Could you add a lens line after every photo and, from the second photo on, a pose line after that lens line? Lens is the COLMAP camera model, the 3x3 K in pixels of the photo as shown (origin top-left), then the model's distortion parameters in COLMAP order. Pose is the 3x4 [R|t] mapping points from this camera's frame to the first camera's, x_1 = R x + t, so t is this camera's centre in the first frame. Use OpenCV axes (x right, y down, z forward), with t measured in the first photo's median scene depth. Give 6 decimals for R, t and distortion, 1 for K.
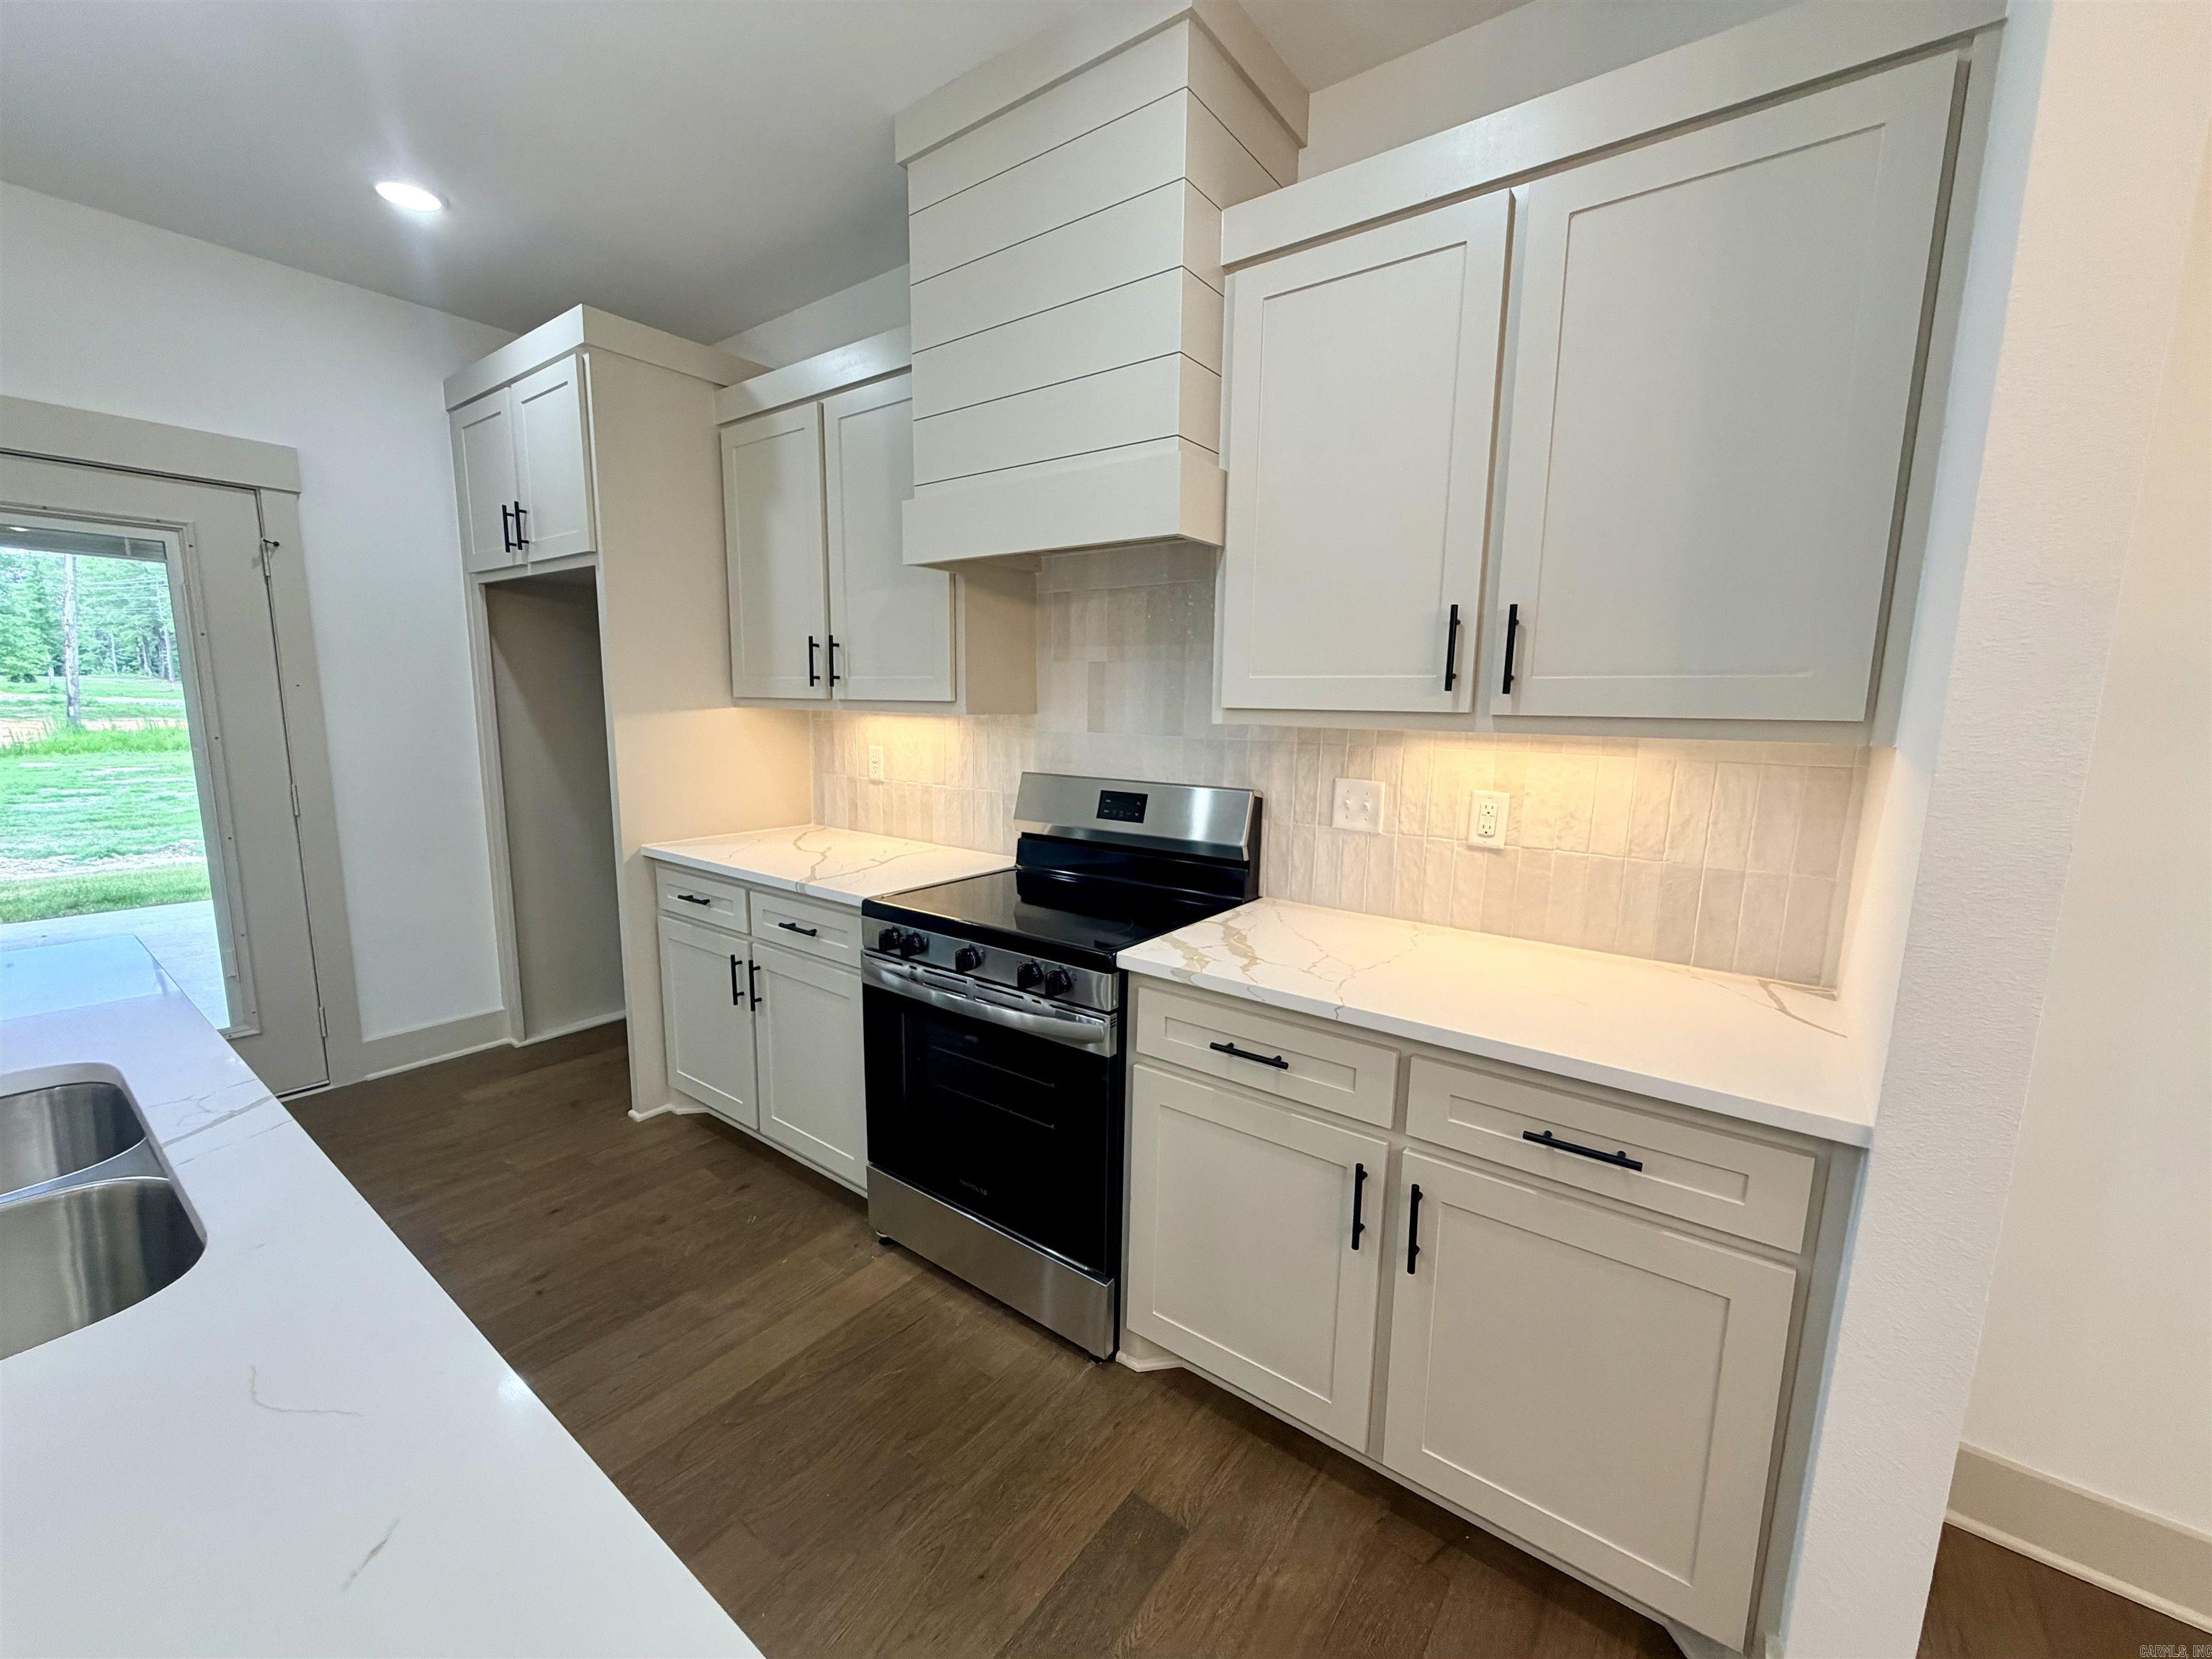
lens RADIAL K [[880.2, 0, 1100.0], [0, 880.2, 835.1], [0, 0, 1]] dist [-0.000840, 0.000546]
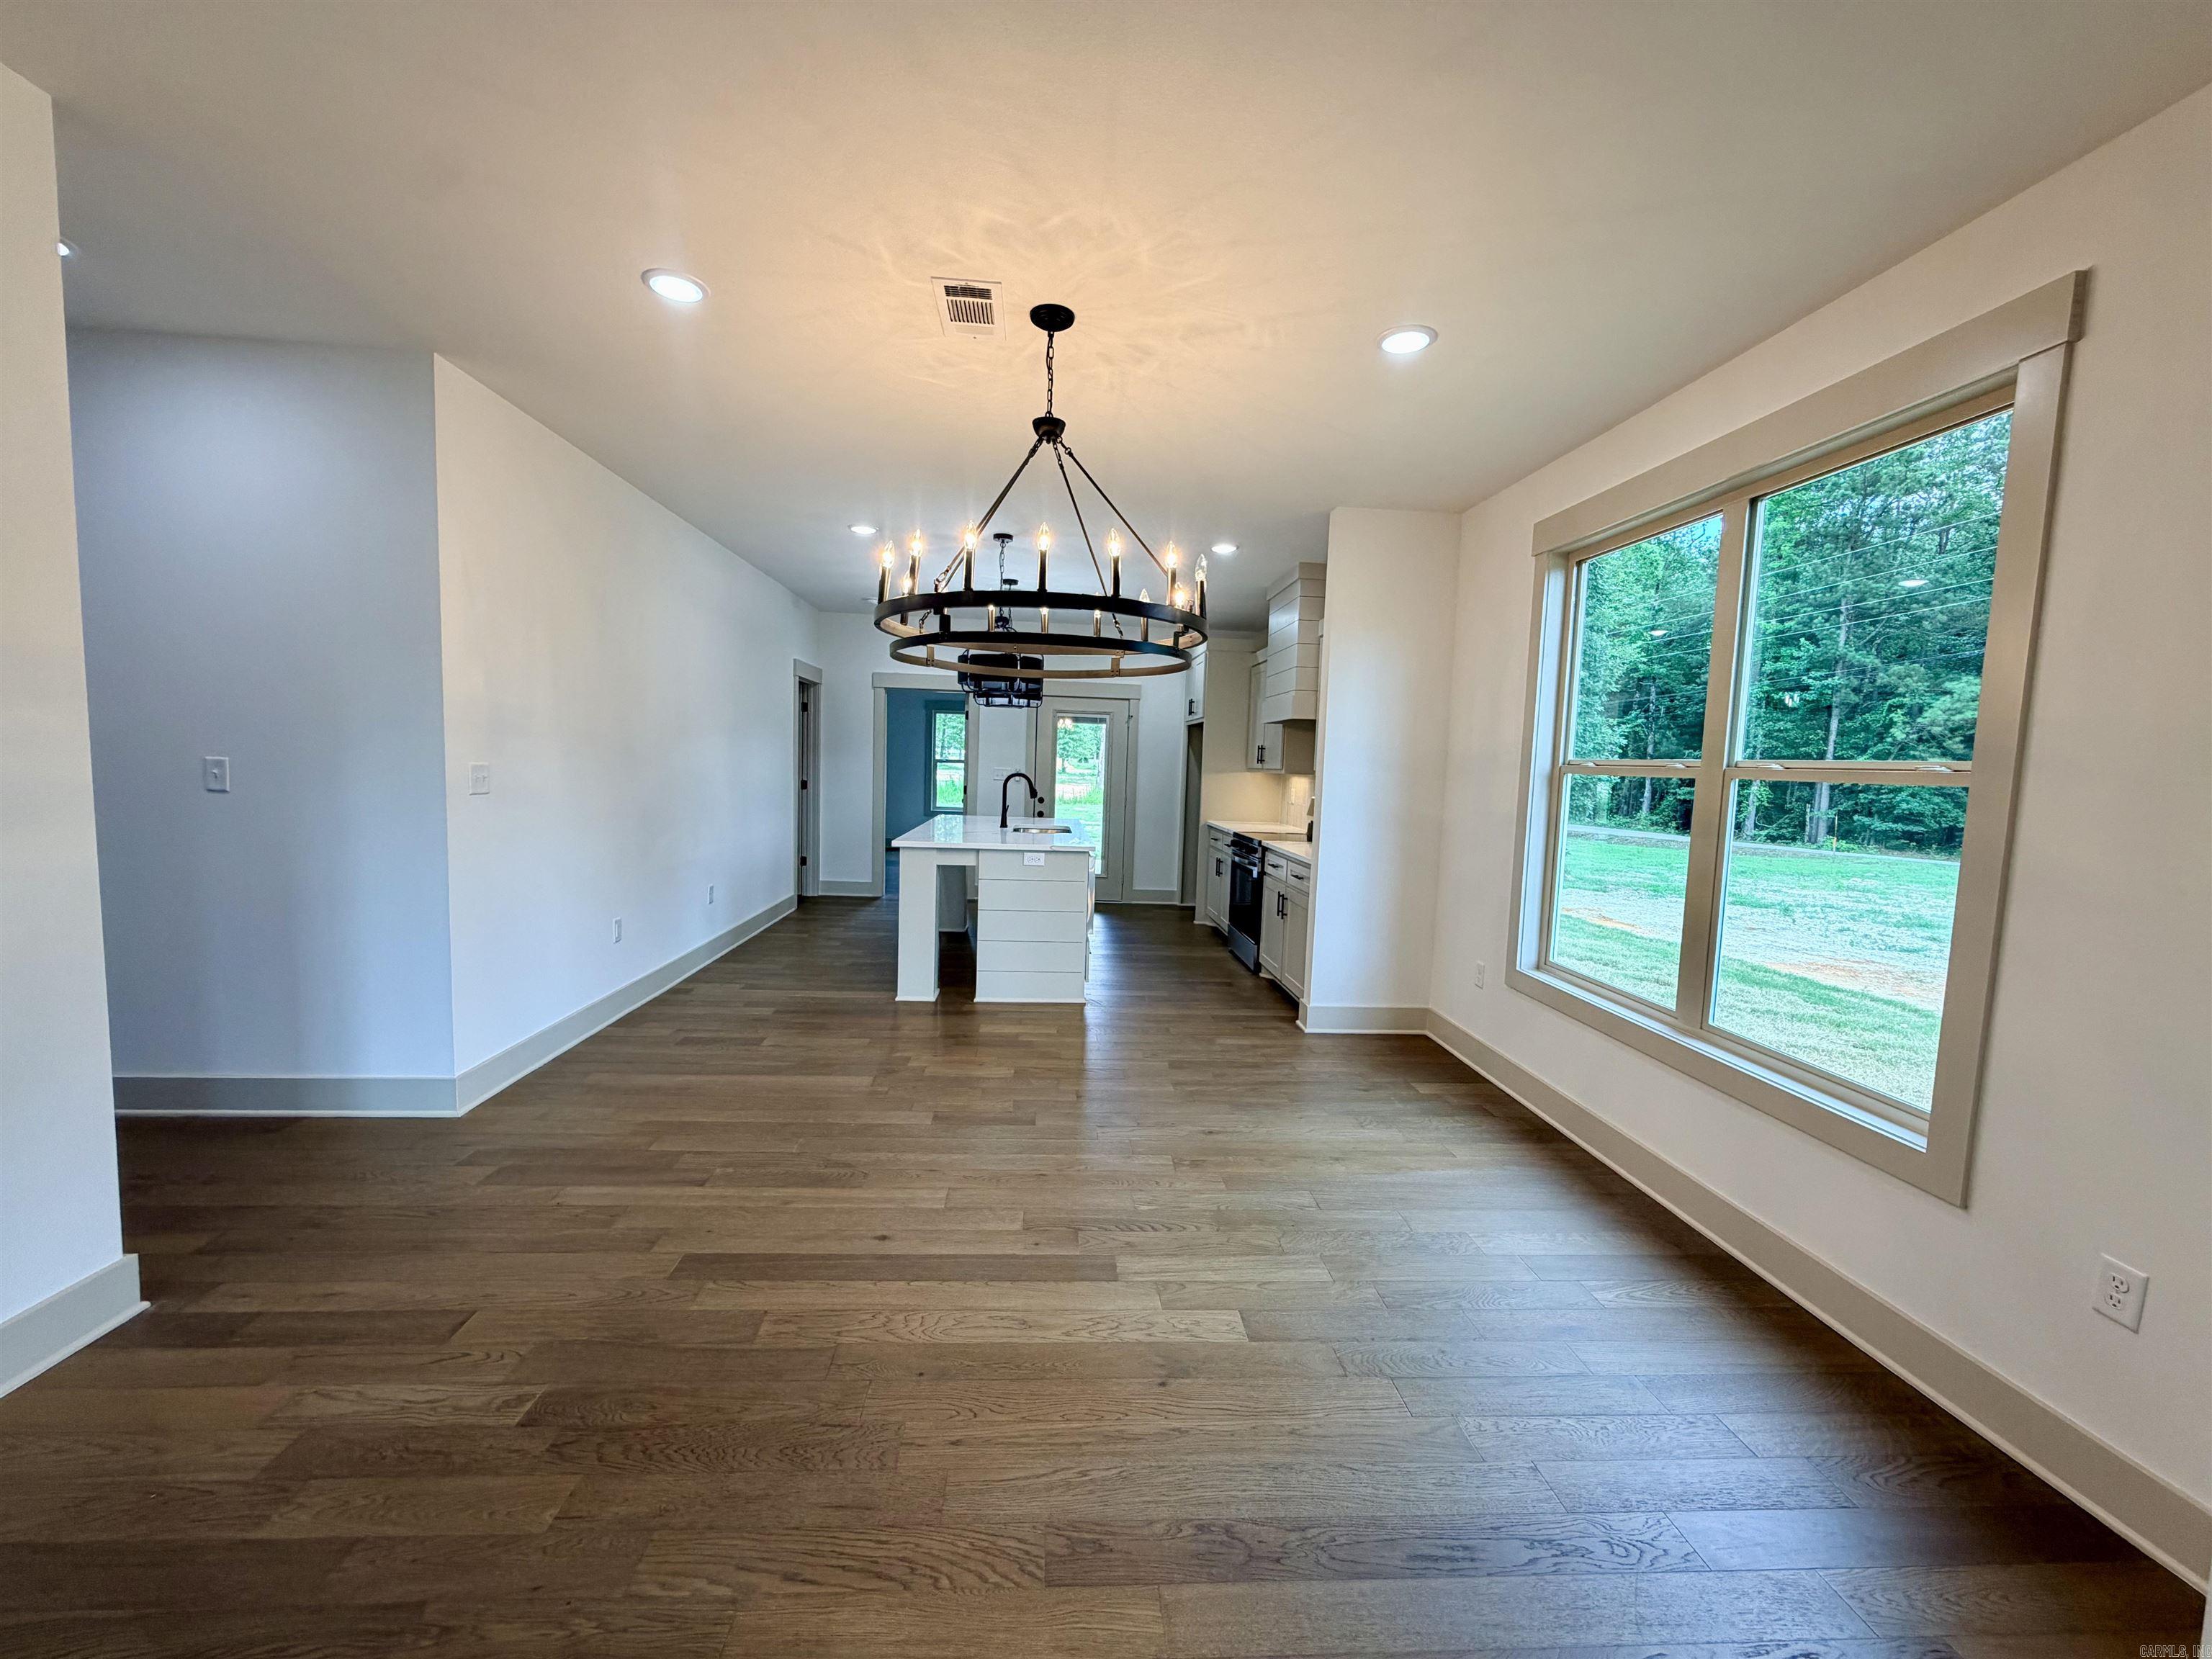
lens RADIAL K [[880.2, 0, 1100.0], [0, 880.2, 835.1], [0, 0, 1]] dist [-0.000840, 0.000546]
pose [[0.653449, 0.068870, -0.753831, 1.548941], [-0.140700, 0.989549, -0.031559, 0.220047], [0.743780, 0.126686, 0.656310, -1.210032]]
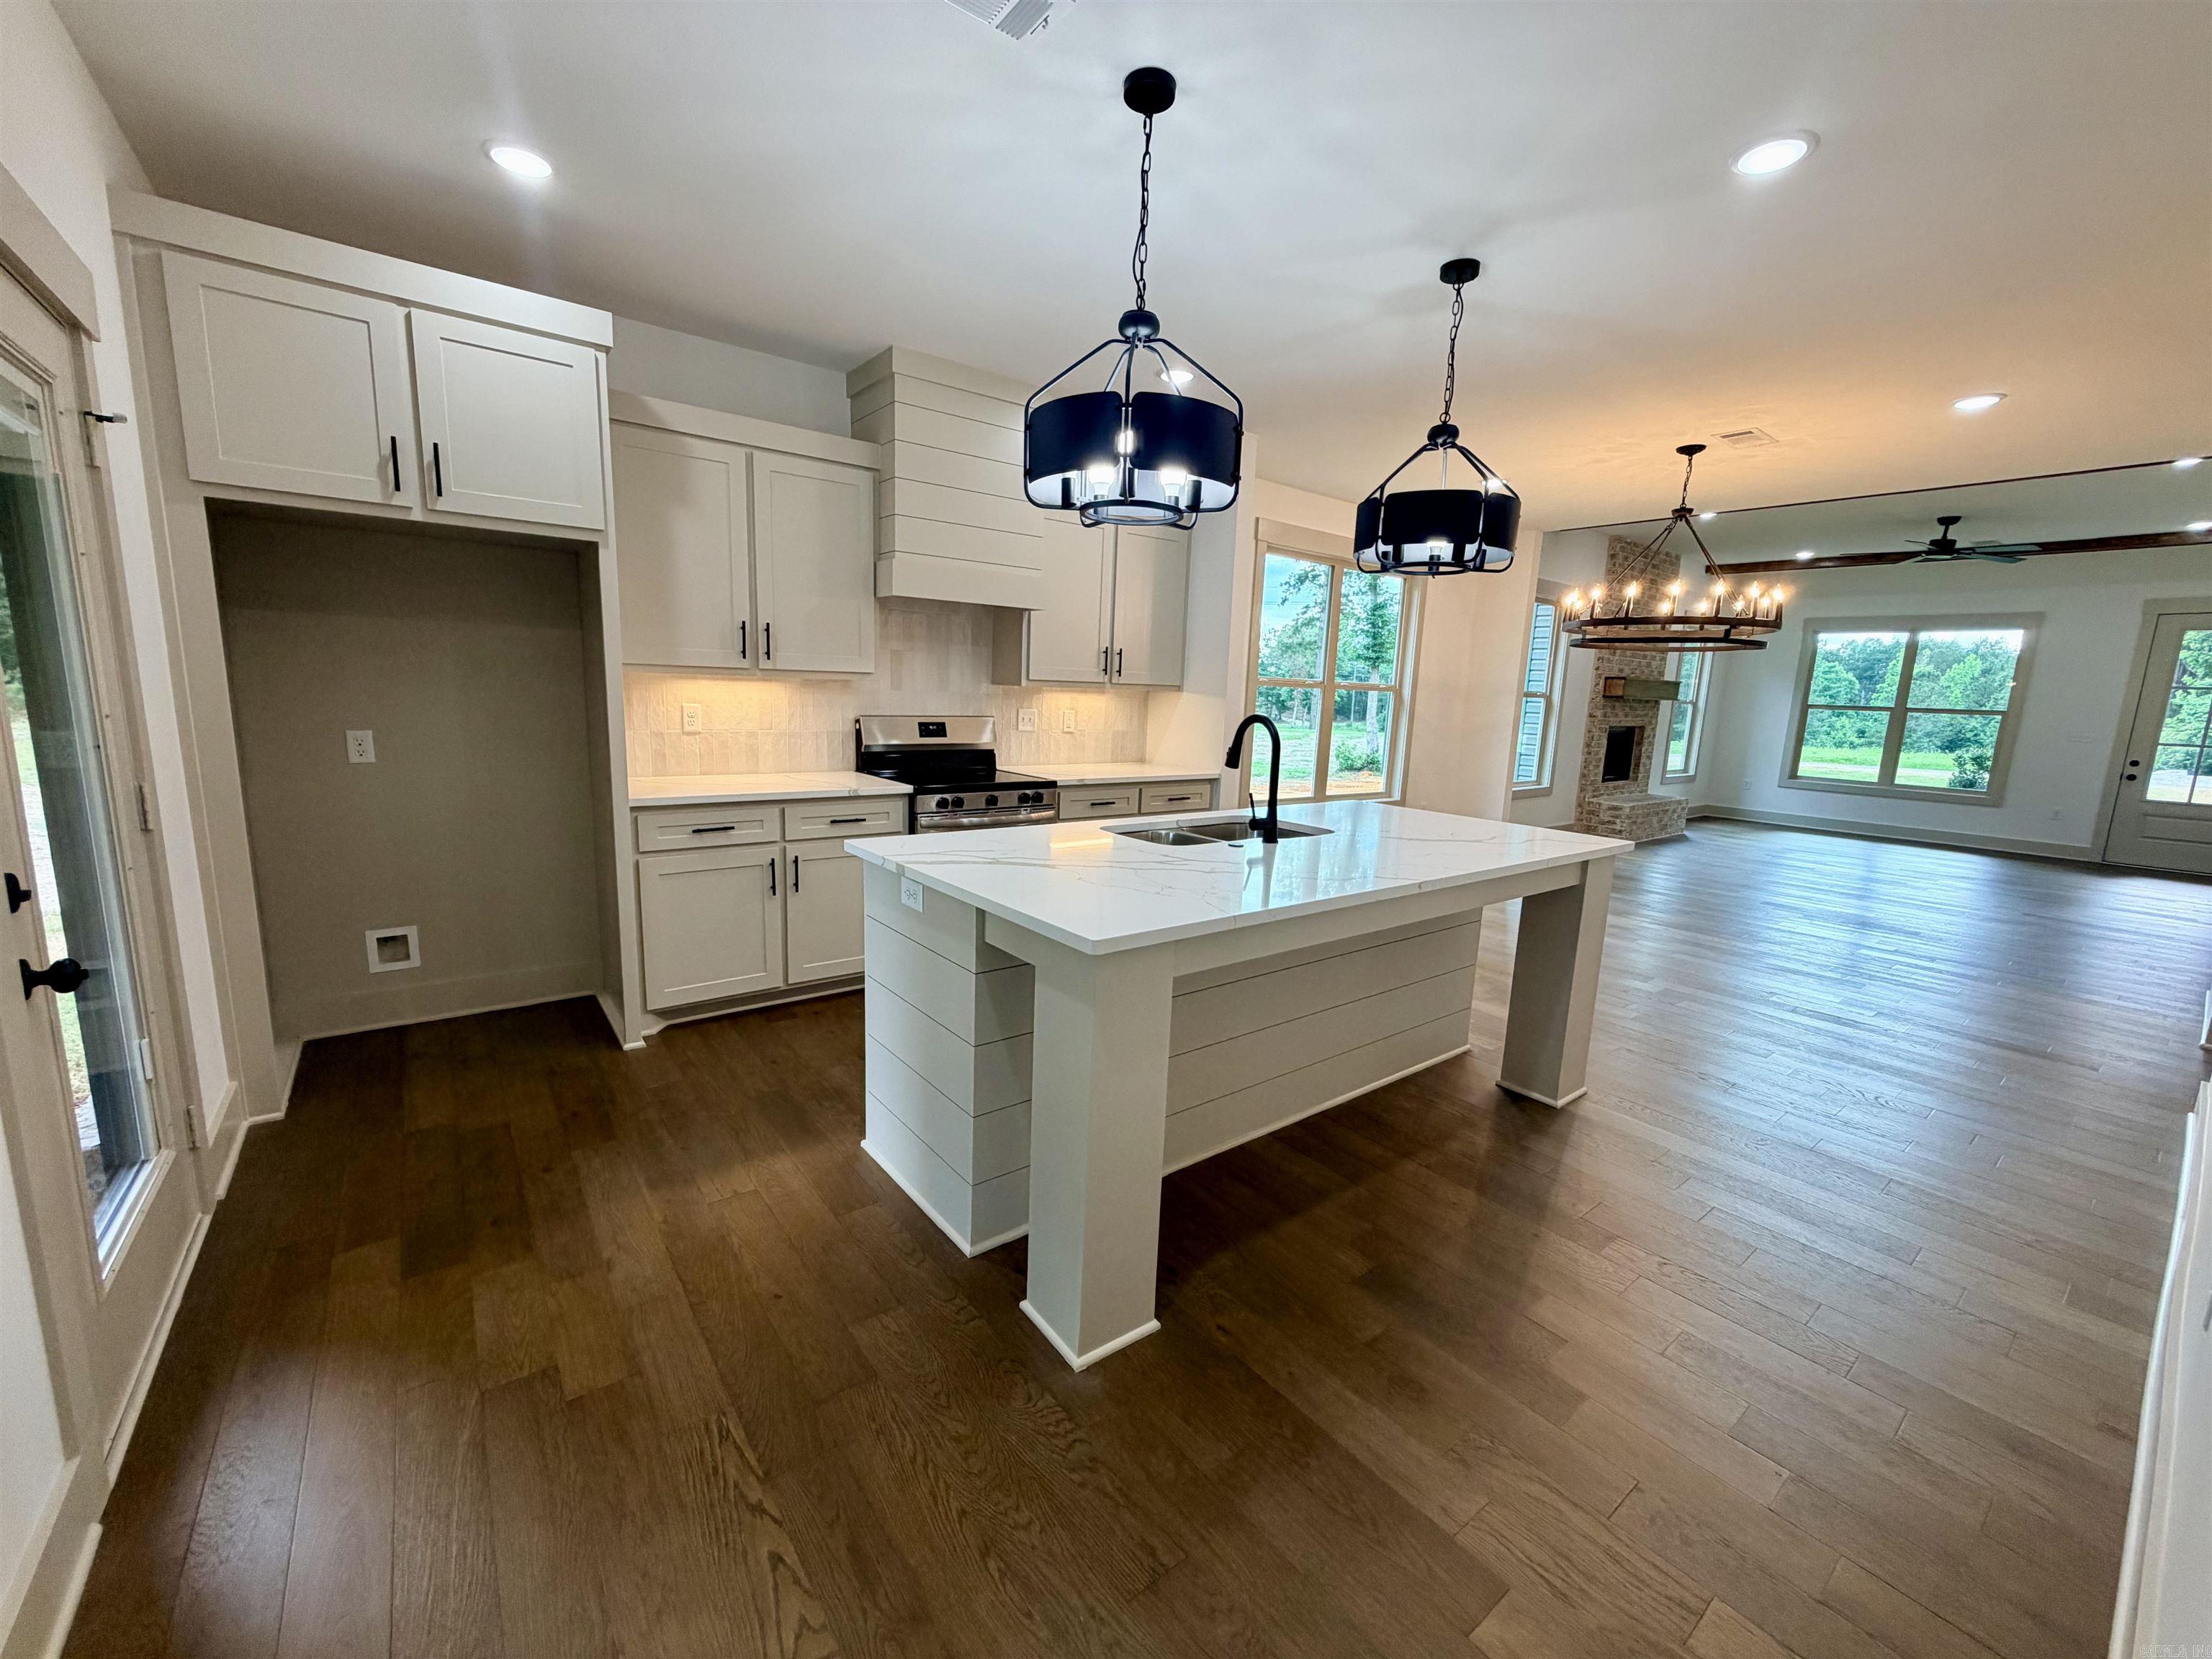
lens RADIAL K [[880.2, 0, 1100.0], [0, 880.2, 835.1], [0, 0, 1]] dist [-0.000840, 0.000546]
pose [[0.266278, -0.167845, 0.949170, -1.668323], [0.116475, 0.983110, 0.141171, -0.034634], [-0.956833, 0.072964, 0.281330, 0.138007]]
